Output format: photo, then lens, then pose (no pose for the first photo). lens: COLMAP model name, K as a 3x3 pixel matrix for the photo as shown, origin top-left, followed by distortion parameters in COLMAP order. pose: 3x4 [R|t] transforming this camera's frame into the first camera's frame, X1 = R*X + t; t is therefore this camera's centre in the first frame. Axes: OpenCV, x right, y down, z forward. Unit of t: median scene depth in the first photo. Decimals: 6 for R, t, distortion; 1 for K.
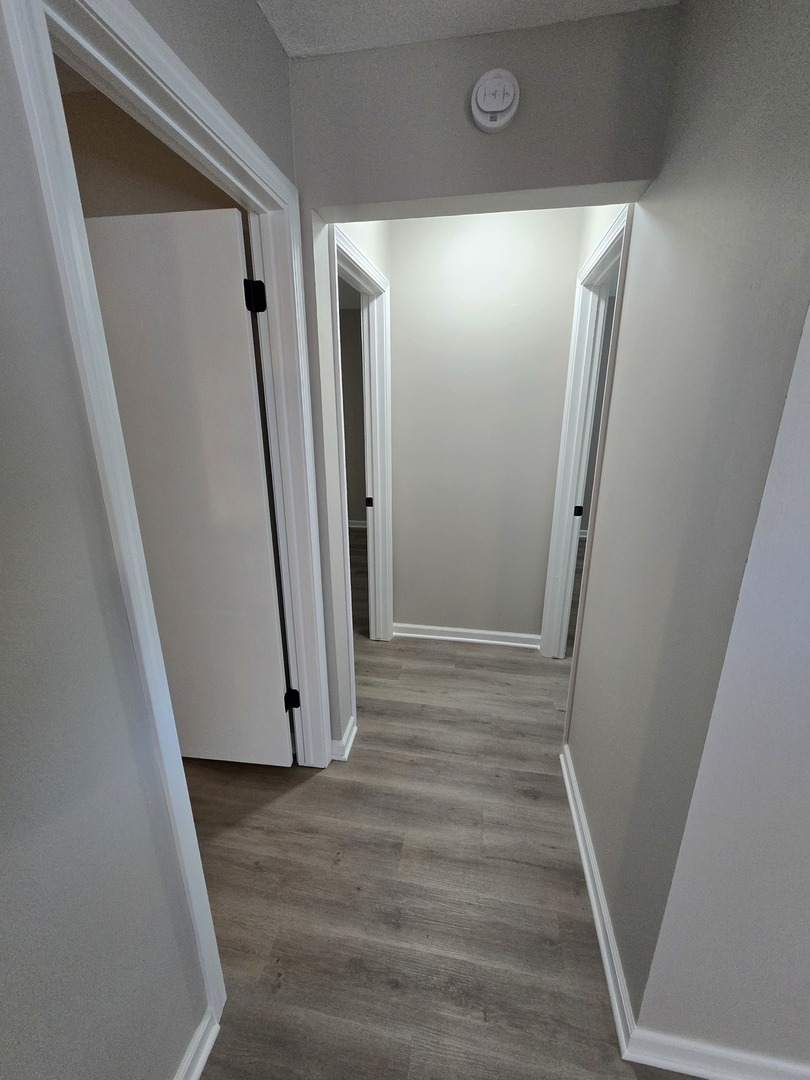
lens RADIAL K [[440.7, 0, 403.0], [0, 440.7, 536.2], [0, 0, 1]] dist [-0.003782, 0.000229]
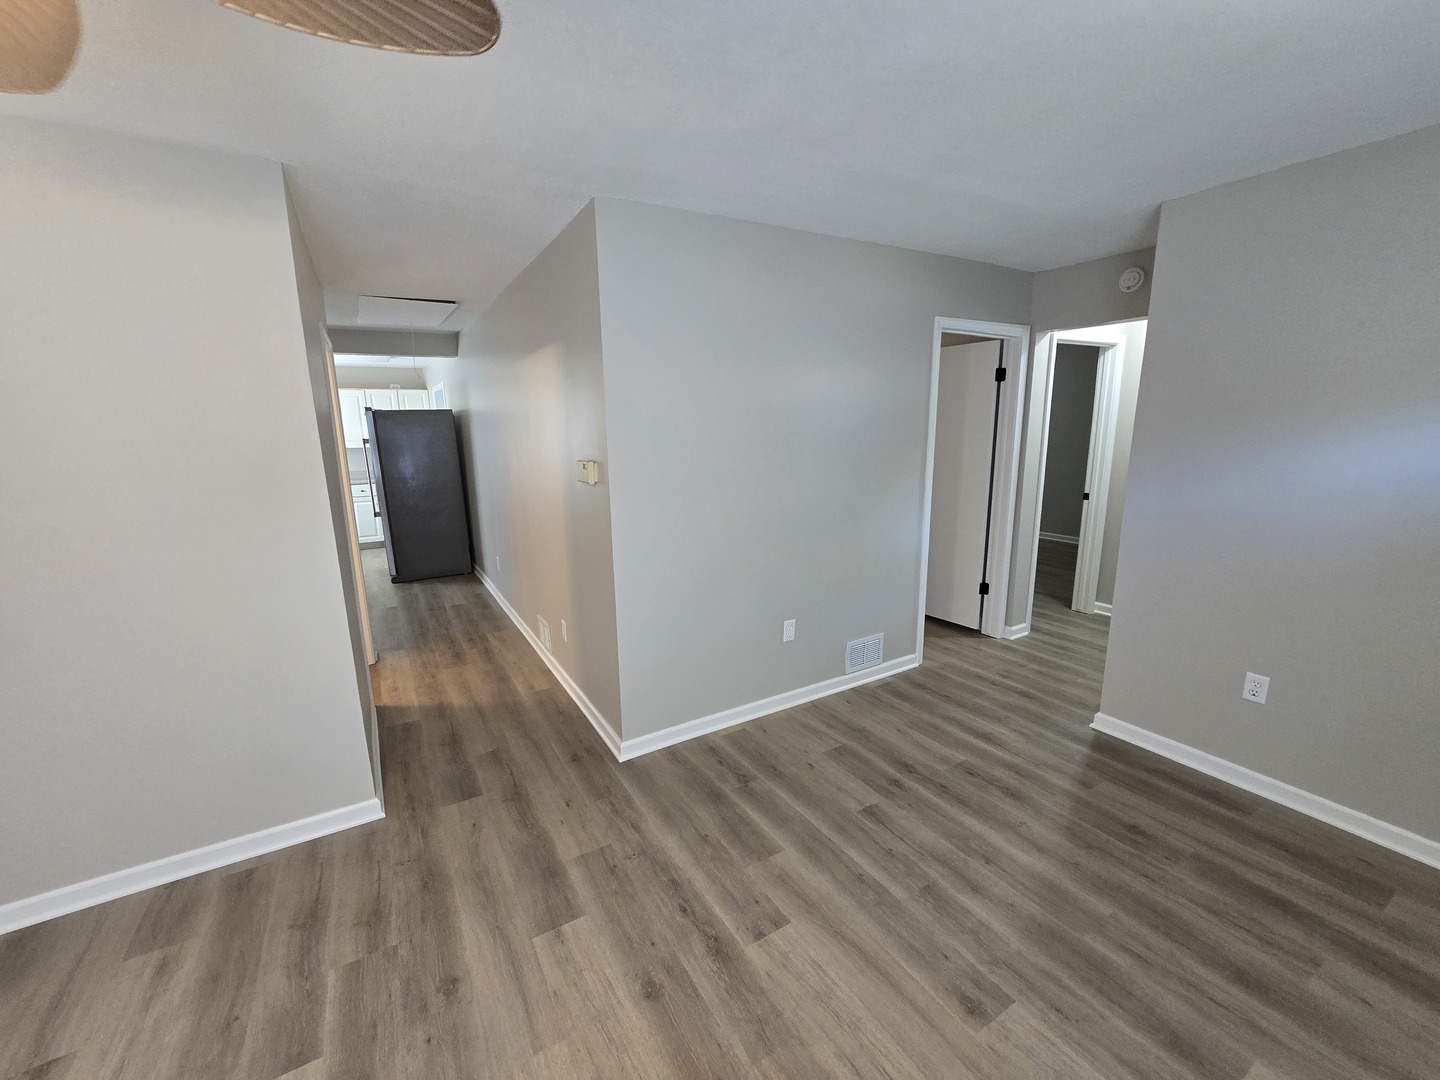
lens RADIAL K [[587.6, 0, 715.6], [0, 587.6, 544.5], [0, 0, 1]] dist [-0.003782, 0.000229]
pose [[0.655500, 0.145697, -0.741007, 0.722891], [-0.204858, 0.978727, 0.011219, 0.376092], [0.726879, 0.144447, 0.671403, -1.317428]]
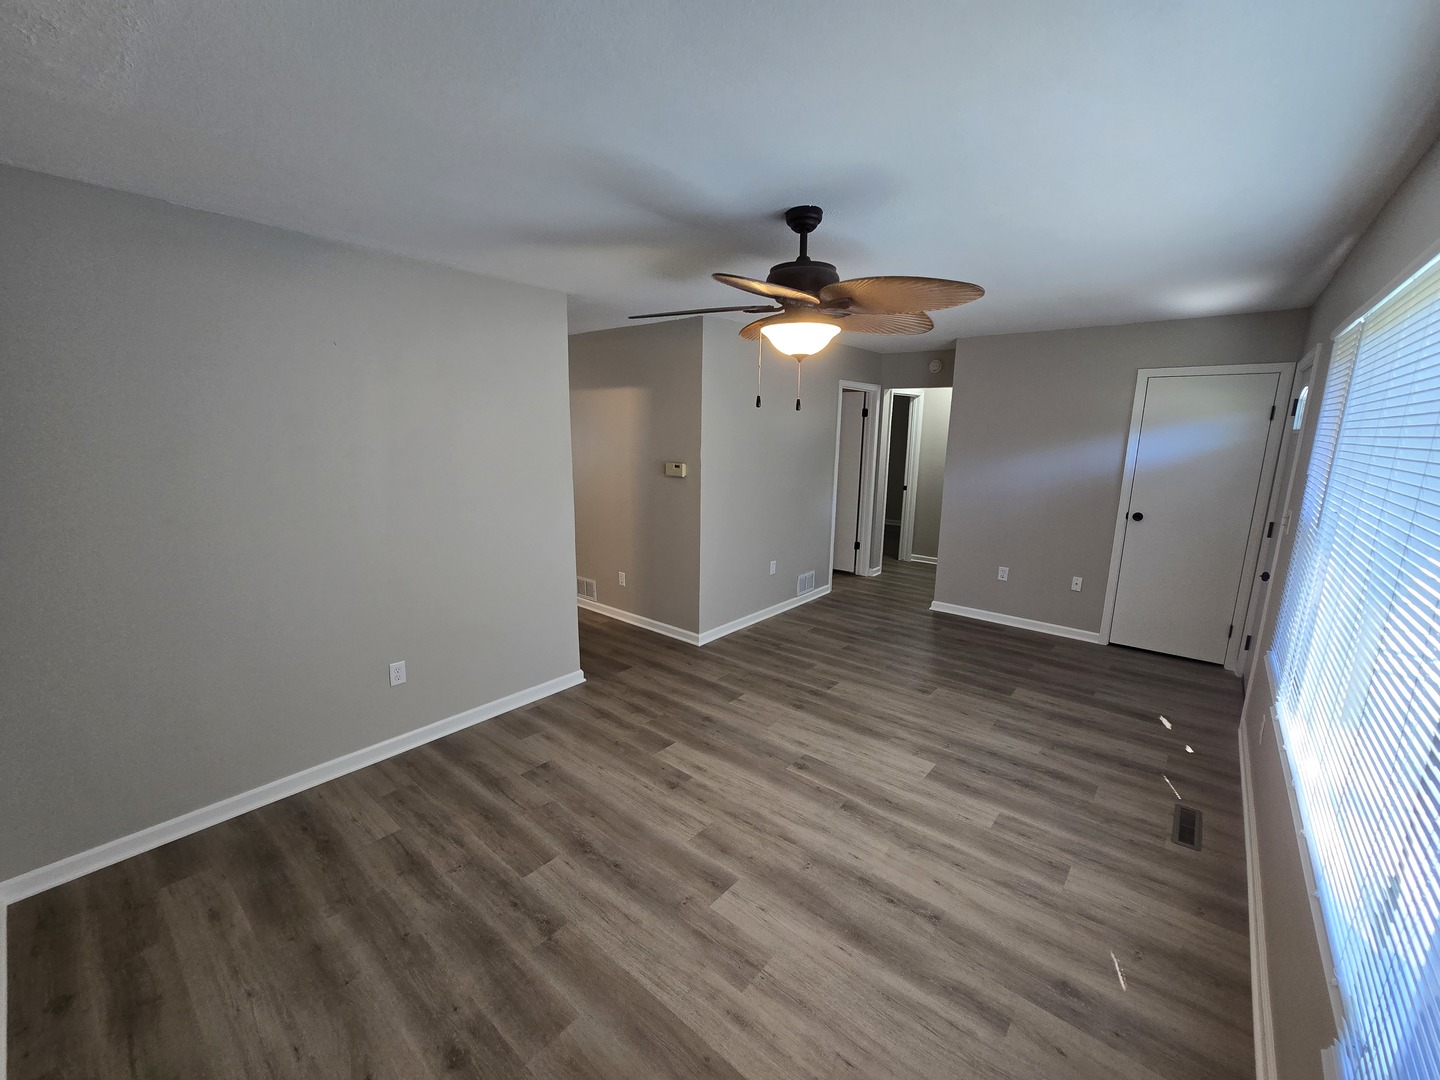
lens RADIAL K [[587.6, 0, 715.6], [0, 587.6, 544.5], [0, 0, 1]] dist [-0.003782, 0.000229]
pose [[0.867215, 0.112654, -0.485022, 0.742986], [-0.159653, 0.985552, -0.056548, 0.688431], [0.471644, 0.126474, 0.872672, -2.562030]]
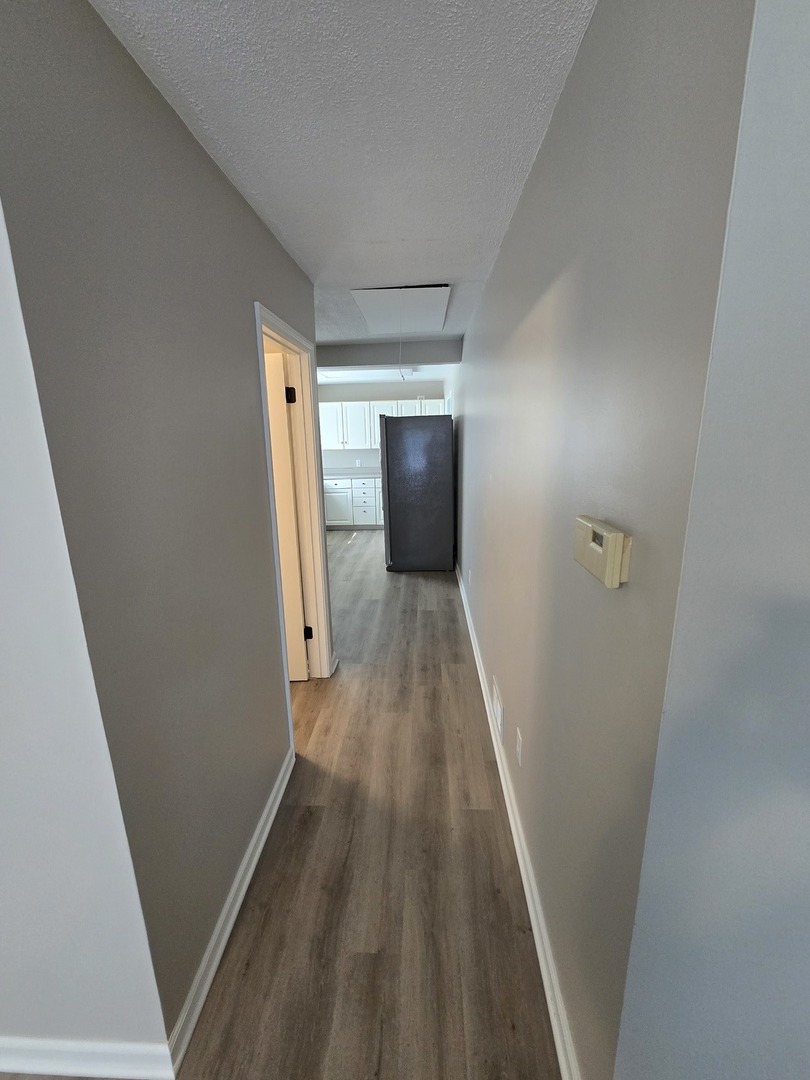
lens RADIAL K [[440.7, 0, 403.0], [0, 440.7, 536.2], [0, 0, 1]] dist [-0.003782, 0.000229]
pose [[0.129121, 0.226336, -0.965453, -0.179234], [-0.253386, 0.948813, 0.188547, 0.240880], [0.958709, 0.220287, 0.179862, -0.865692]]
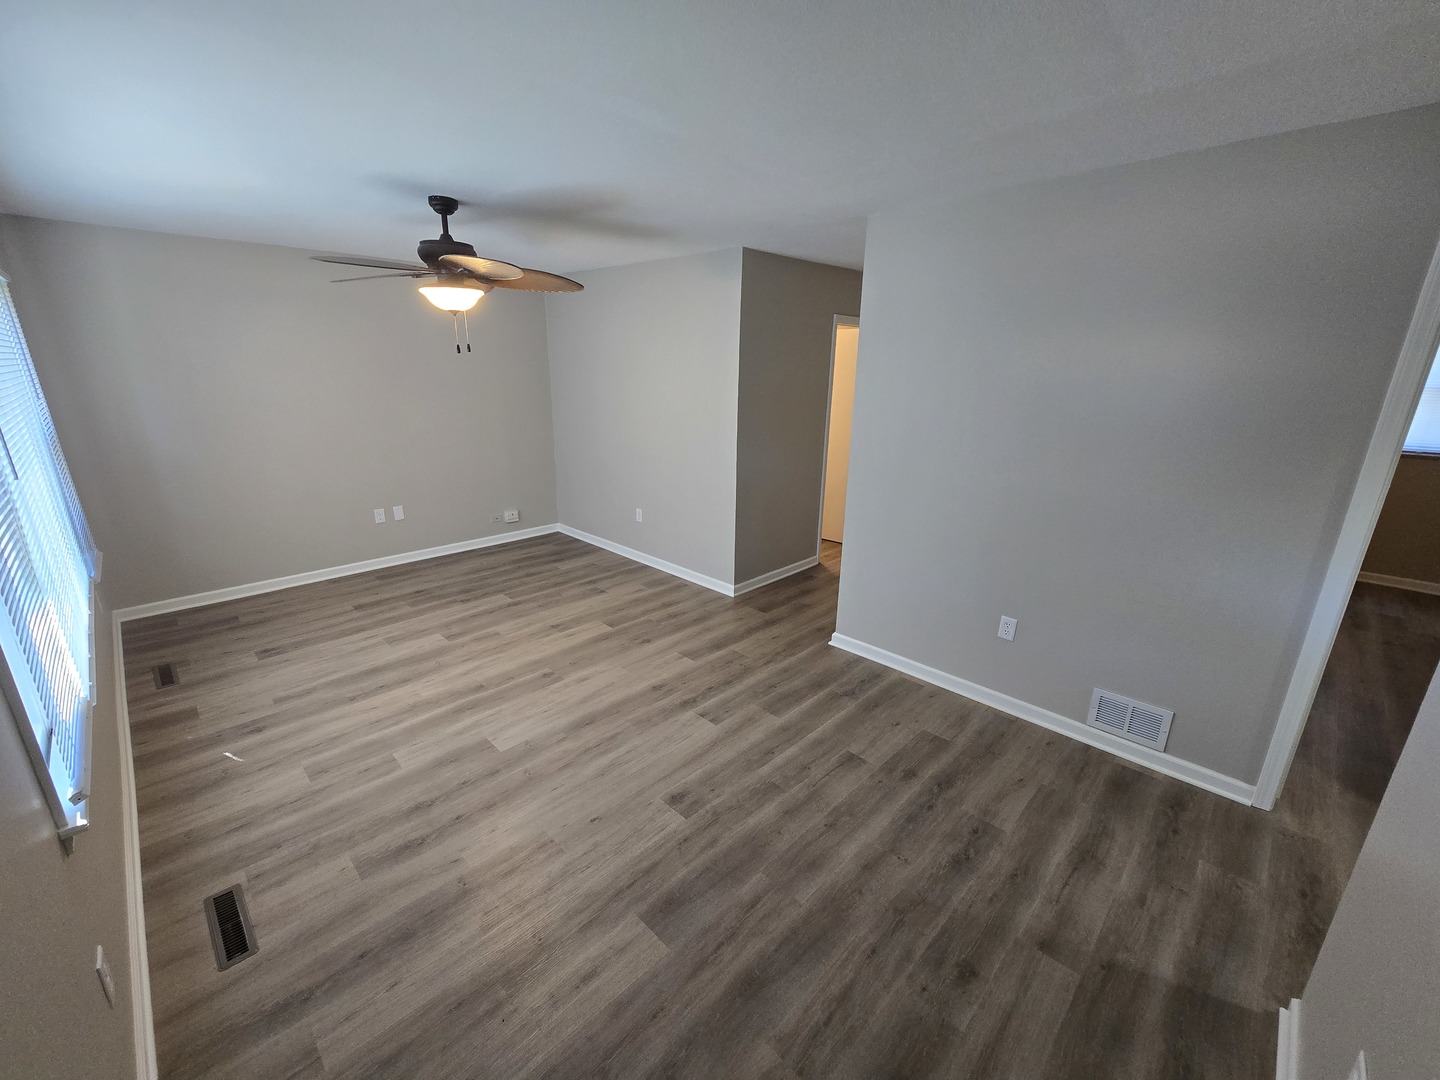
lens RADIAL K [[587.6, 0, 715.6], [0, 587.6, 544.5], [0, 0, 1]] dist [-0.003782, 0.000229]
pose [[-0.564142, 0.239133, -0.790291, 1.264501], [-0.247091, 0.864383, 0.437936, -0.093006], [0.787838, 0.442332, -0.428547, -0.022828]]
